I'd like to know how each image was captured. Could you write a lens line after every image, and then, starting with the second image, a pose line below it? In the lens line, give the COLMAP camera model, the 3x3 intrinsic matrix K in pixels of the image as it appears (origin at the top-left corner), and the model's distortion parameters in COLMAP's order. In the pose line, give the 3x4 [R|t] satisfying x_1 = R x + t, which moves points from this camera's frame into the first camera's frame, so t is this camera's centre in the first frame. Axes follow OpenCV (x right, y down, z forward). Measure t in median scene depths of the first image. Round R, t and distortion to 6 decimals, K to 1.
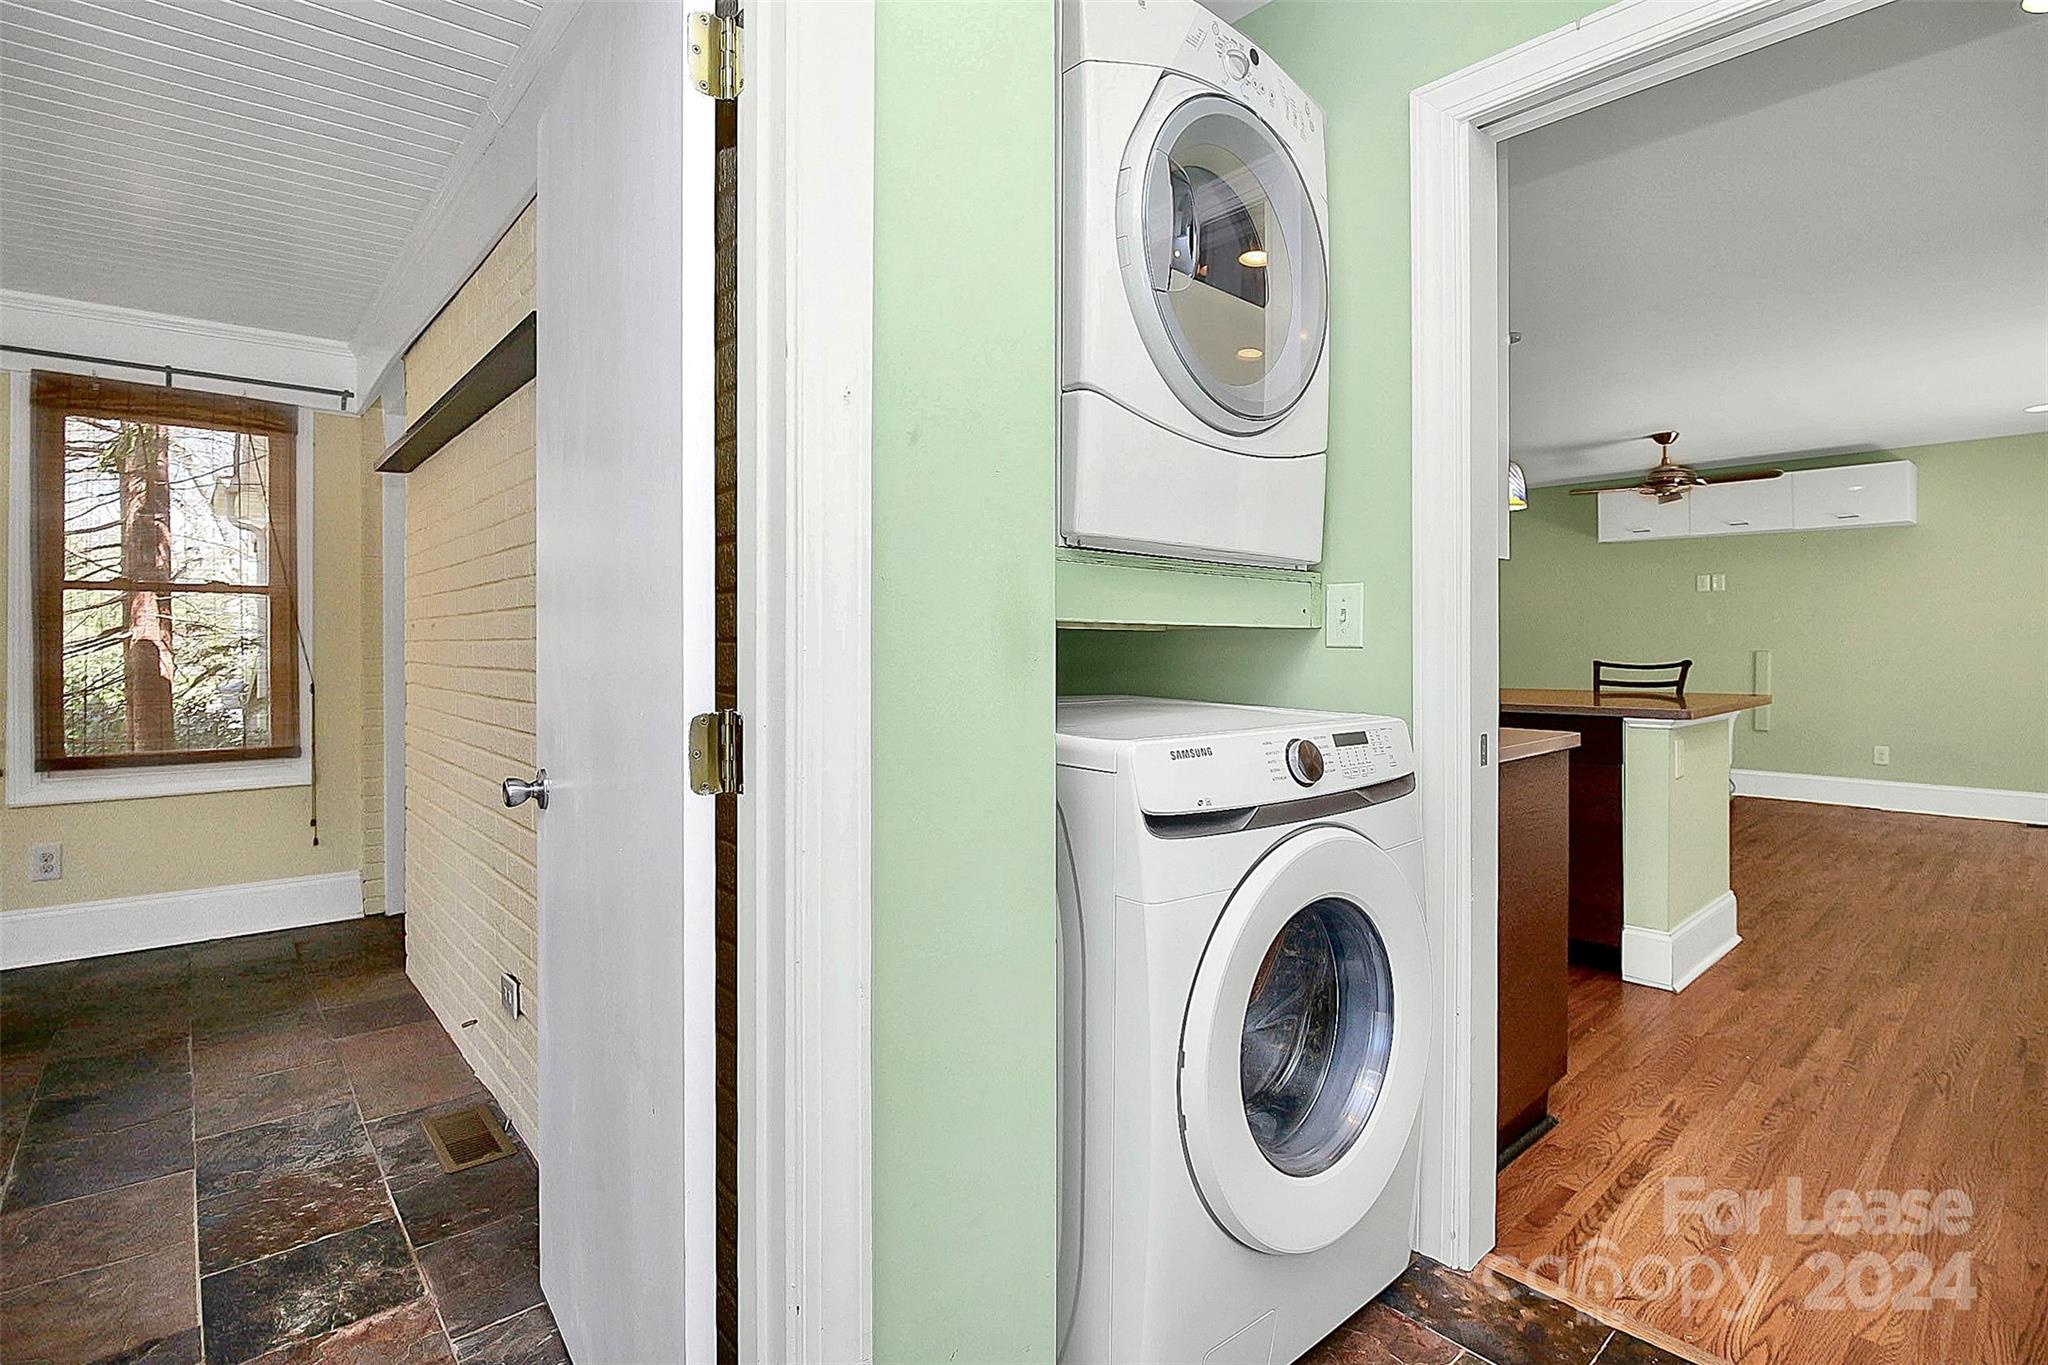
lens RADIAL K [[1015.8, 0, 1019.1], [0, 1015.8, 654.6], [0, 0, 1]] dist [0.001120, -0.005629]
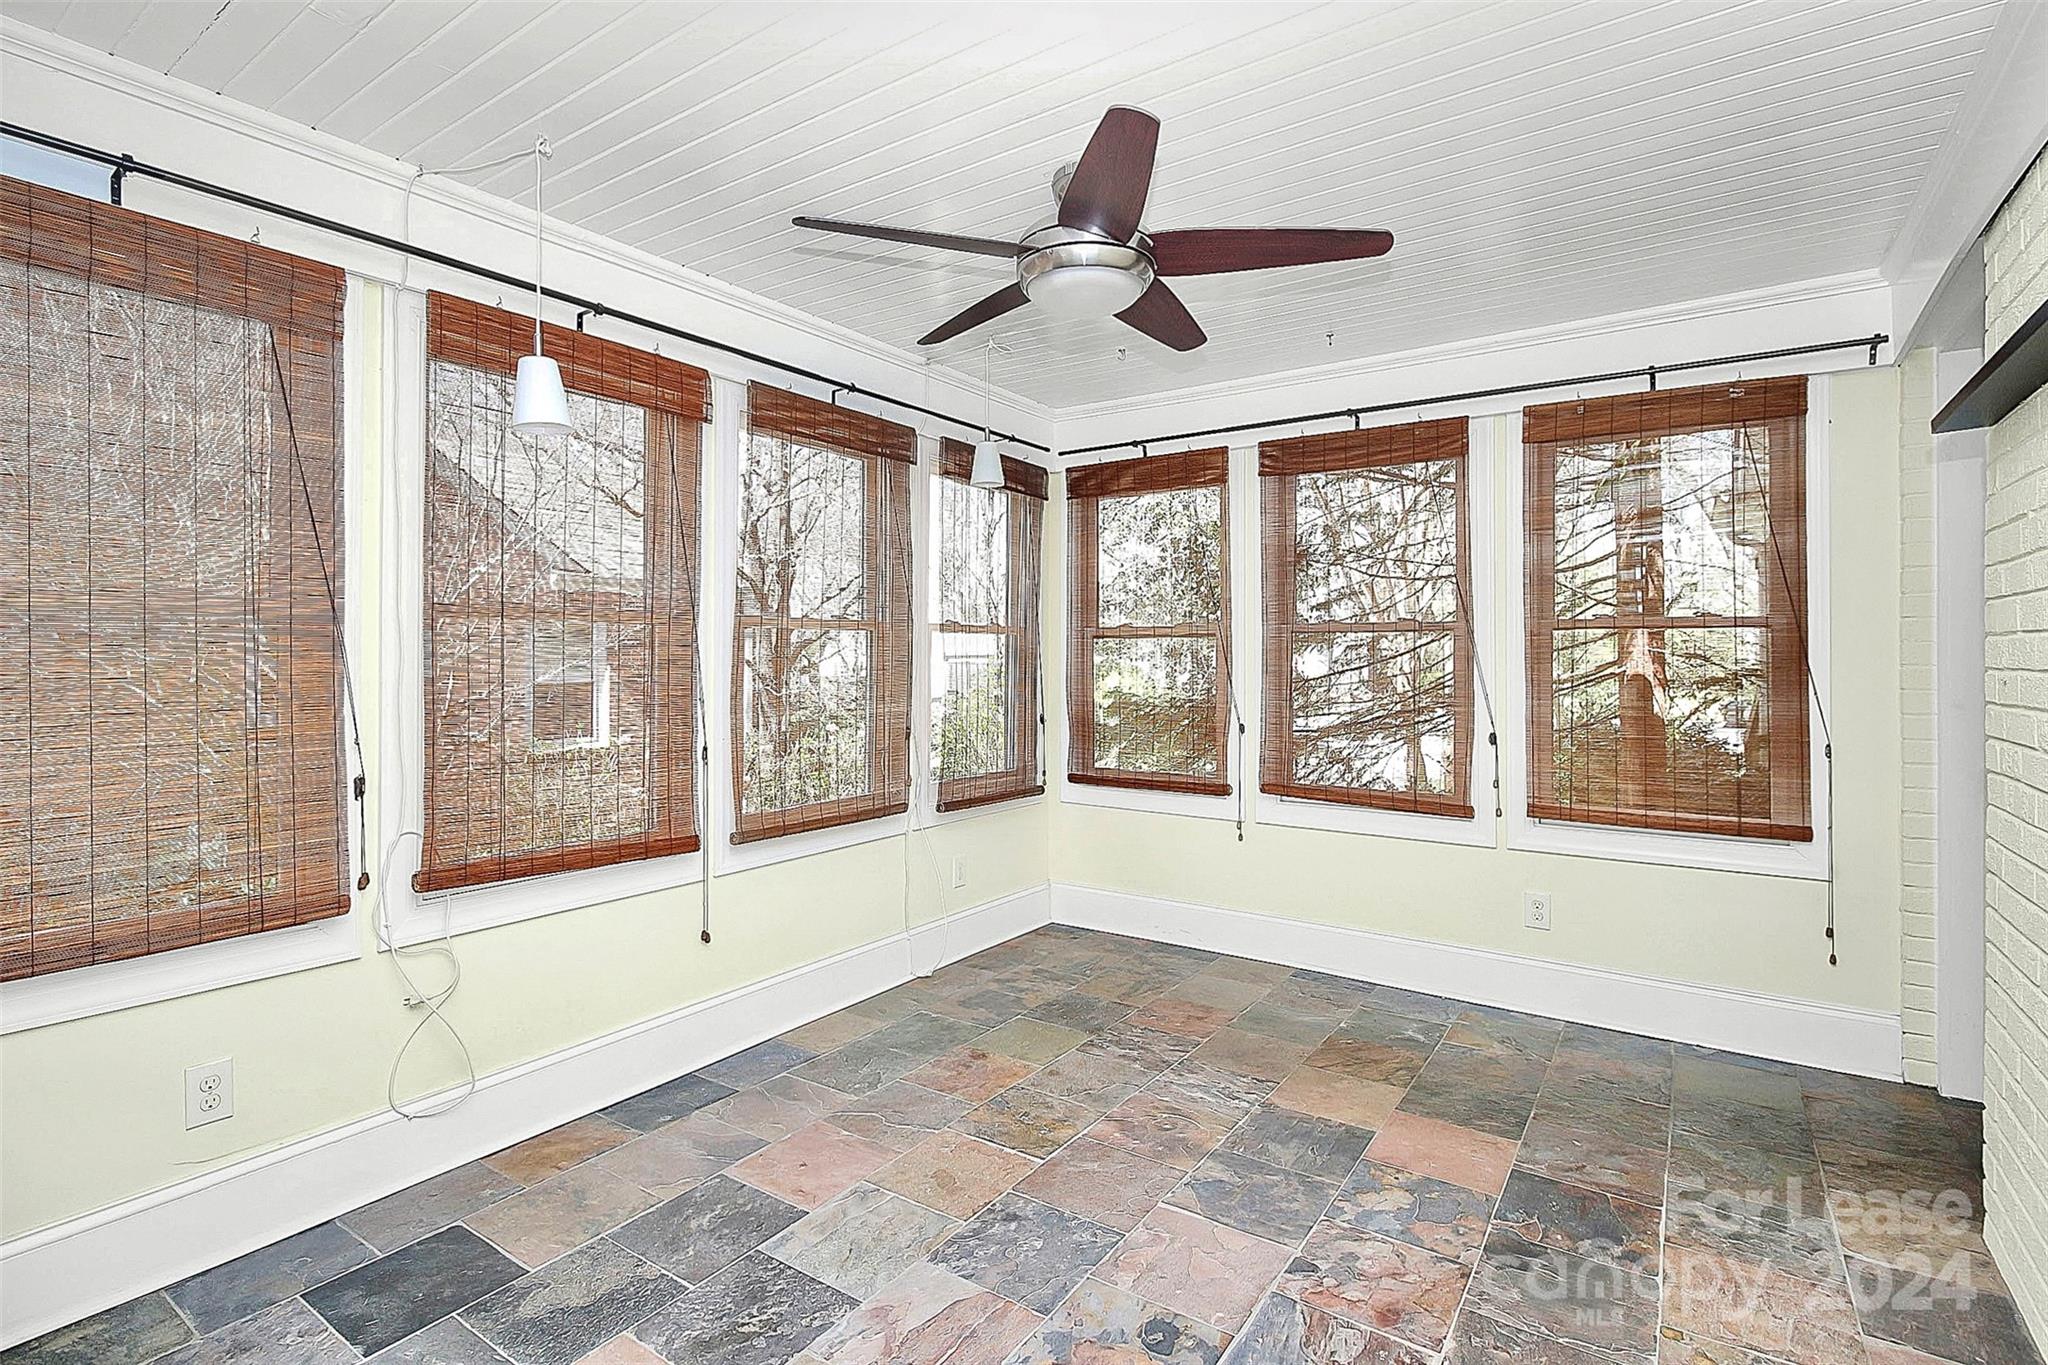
lens RADIAL K [[962.3, 0, 1029.9], [0, 962.3, 657.3], [0, 0, 1]] dist [-0.000308, -0.011763]
pose [[0.269185, -0.001973, -0.963086, -0.179273], [-0.001826, 0.999995, -0.002559, -0.031335], [0.963087, 0.002447, 0.269180, 0.248009]]
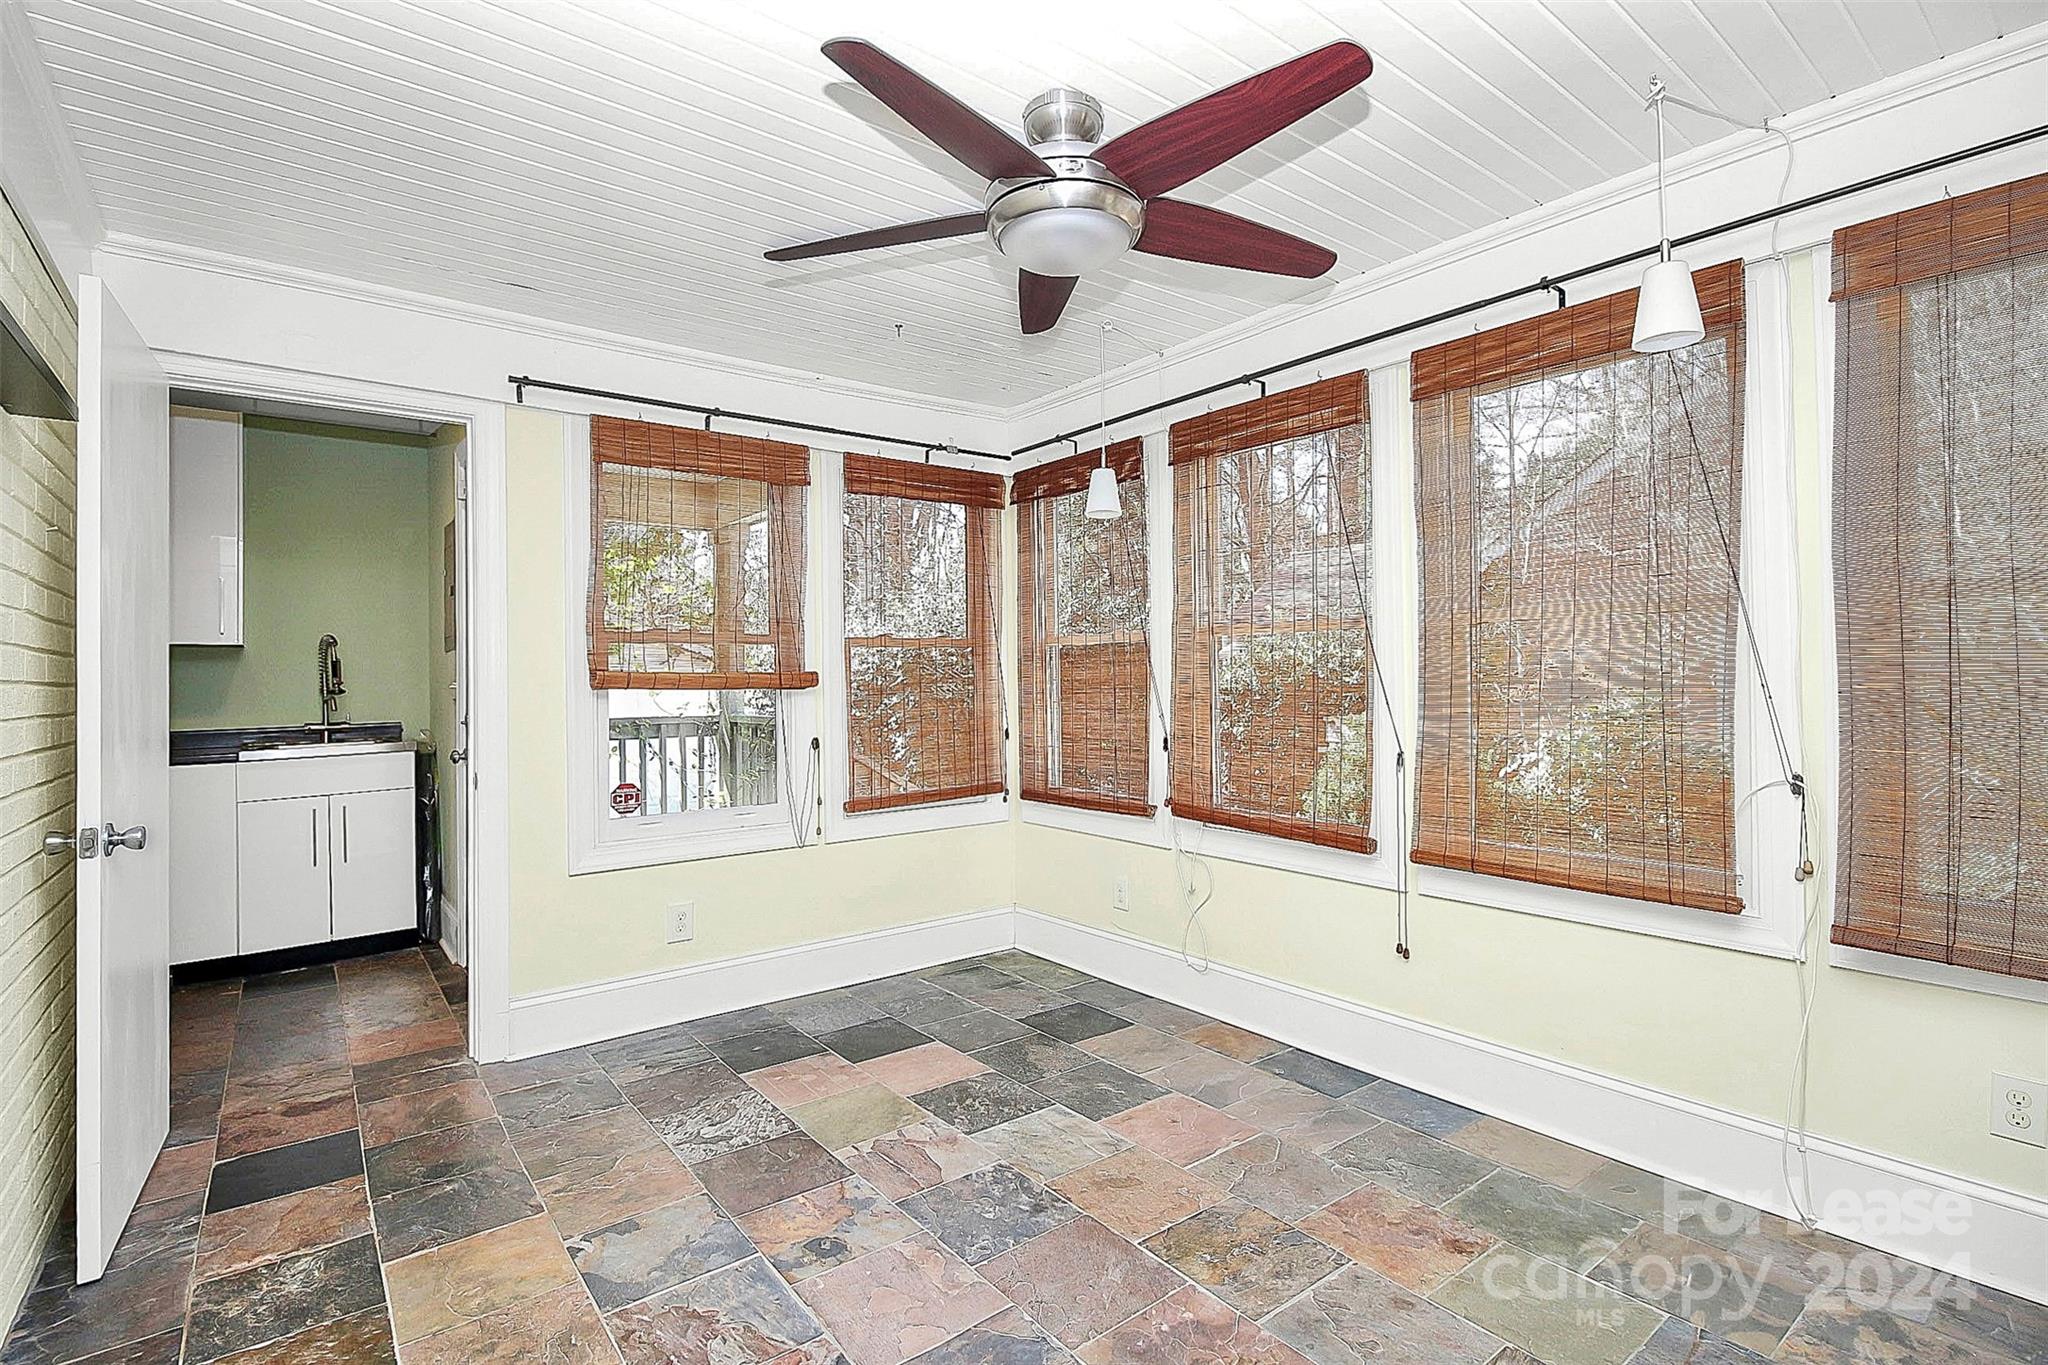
lens RADIAL K [[962.3, 0, 1029.9], [0, 962.3, 657.3], [0, 0, 1]] dist [-0.000308, -0.011763]
pose [[-0.999234, 0.012913, 0.036940, -0.856176], [0.012166, 0.999719, -0.020363, -0.020618], [-0.037193, -0.019898, -0.999110, 1.112133]]
